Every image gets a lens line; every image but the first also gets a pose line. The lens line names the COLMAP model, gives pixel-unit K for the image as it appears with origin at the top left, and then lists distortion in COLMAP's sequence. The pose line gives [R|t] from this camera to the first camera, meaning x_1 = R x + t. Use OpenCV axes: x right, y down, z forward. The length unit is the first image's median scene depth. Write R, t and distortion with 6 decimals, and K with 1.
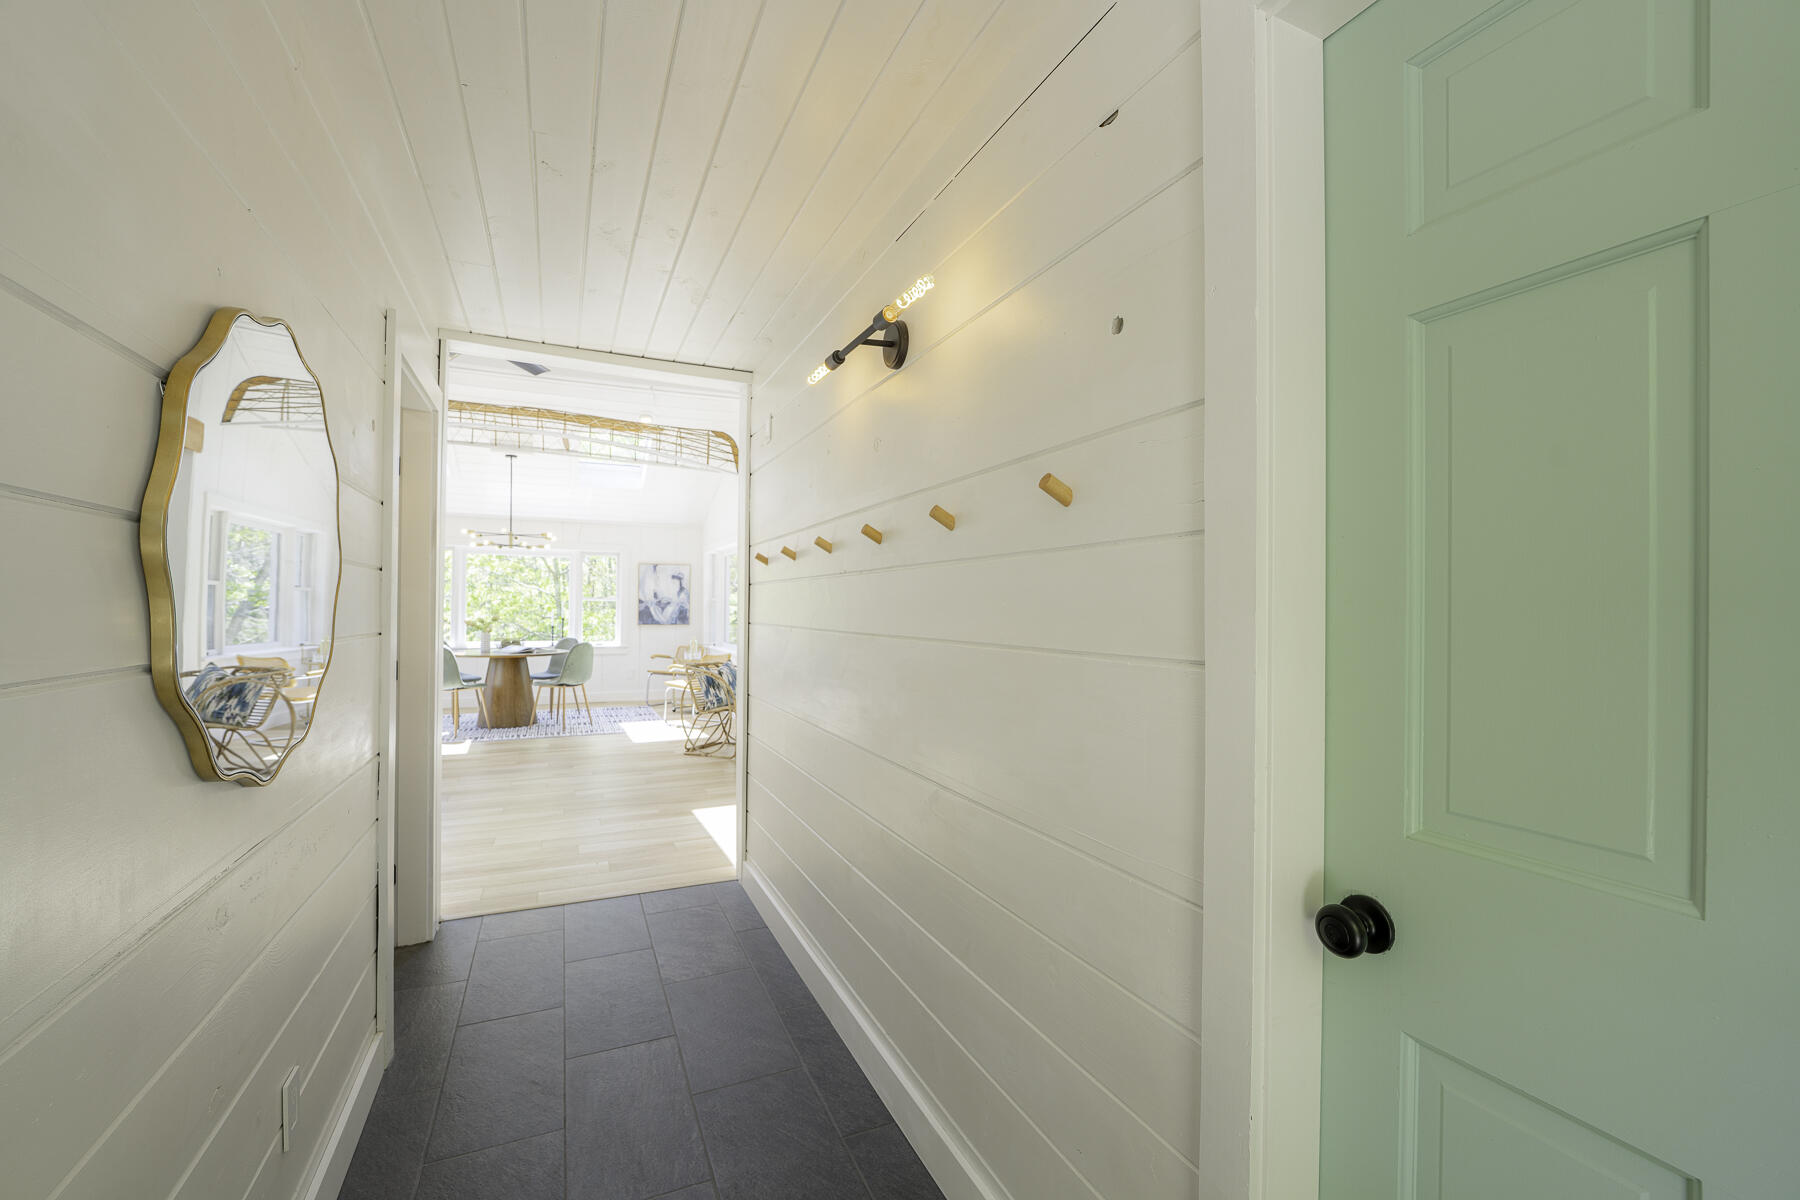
lens RADIAL K [[733.6, 0, 905.5], [0, 733.6, 611.3], [0, 0, 1]] dist [-0.005890, -0.003261]
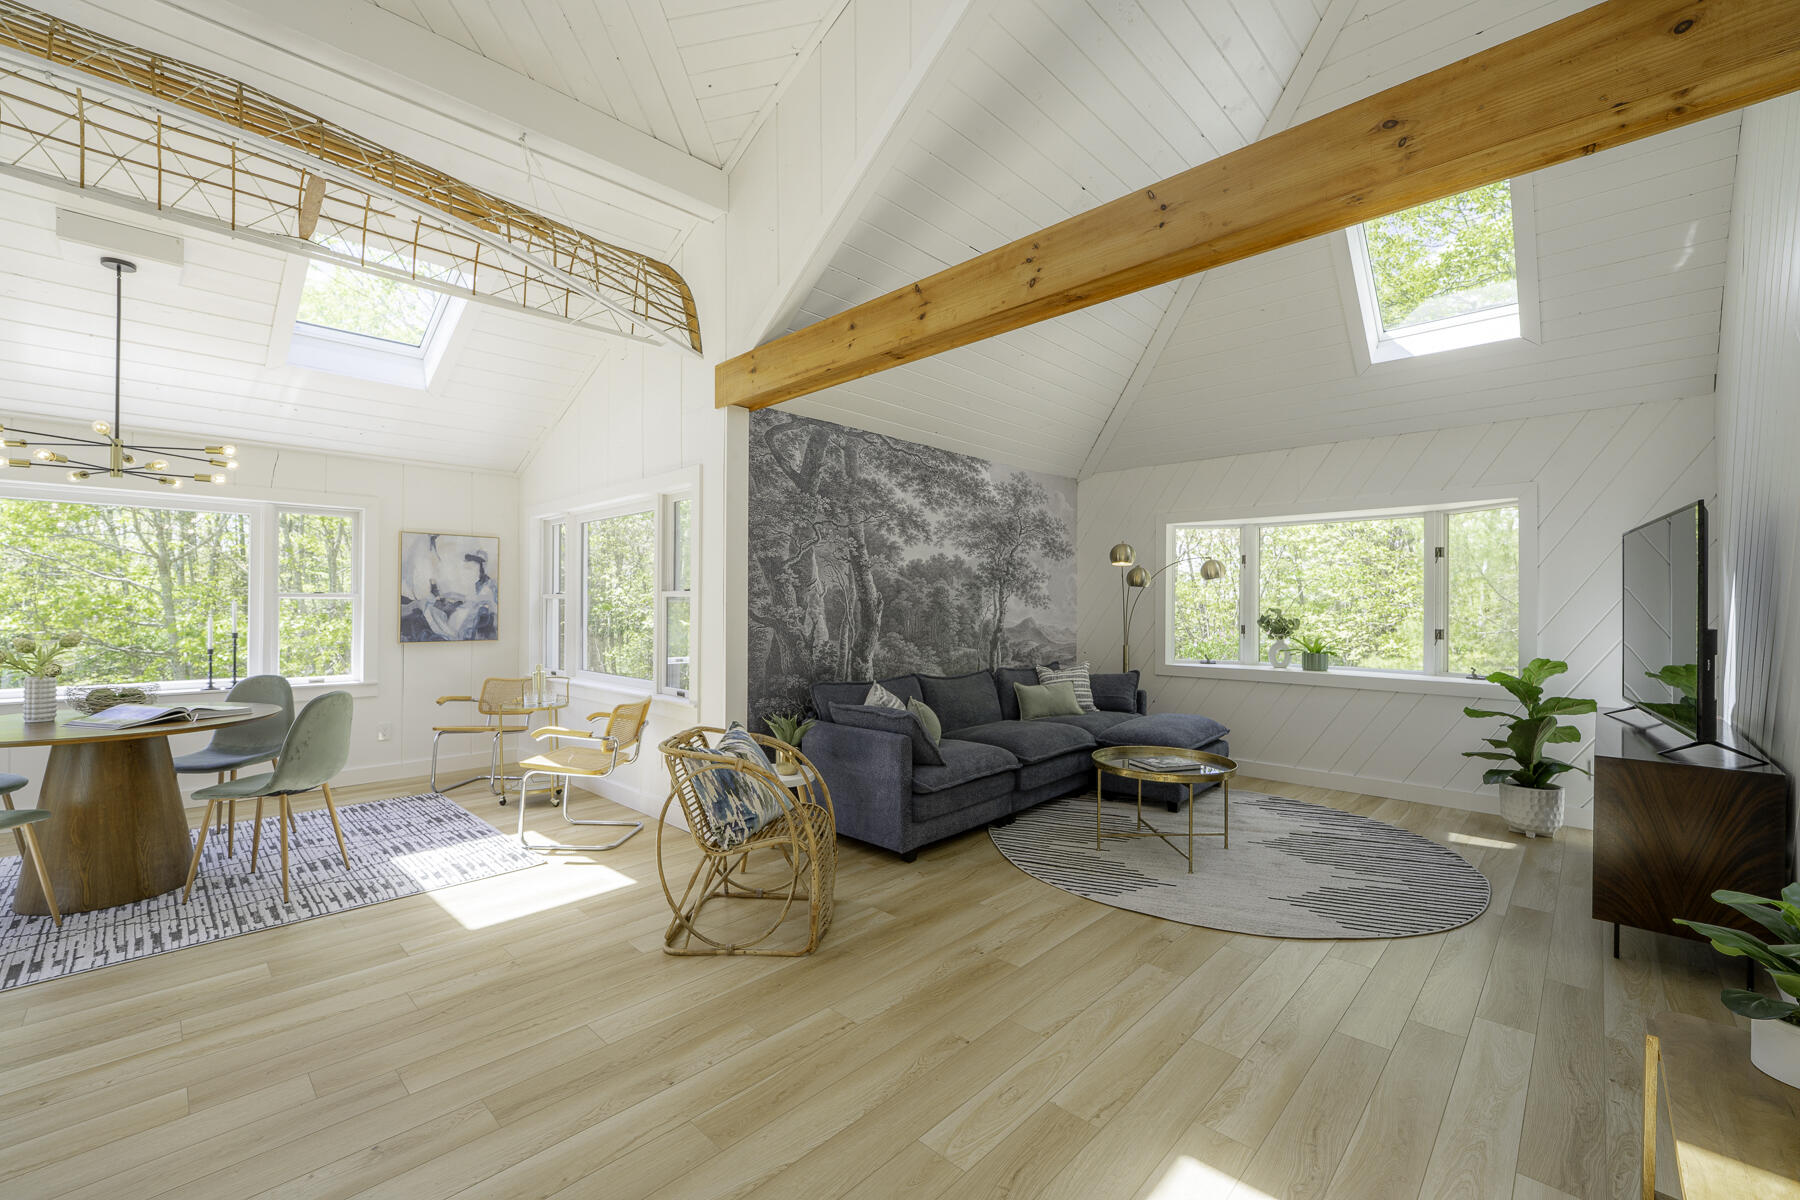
lens RADIAL K [[733.6, 0, 898.5], [0, 733.6, 602.7], [0, 0, 1]] dist [-0.005890, -0.003261]
pose [[0.934705, -0.007175, 0.355352, -0.209135], [0.010115, 0.999928, -0.006418, -0.004454], [-0.355280, 0.009594, 0.934711, 0.351763]]
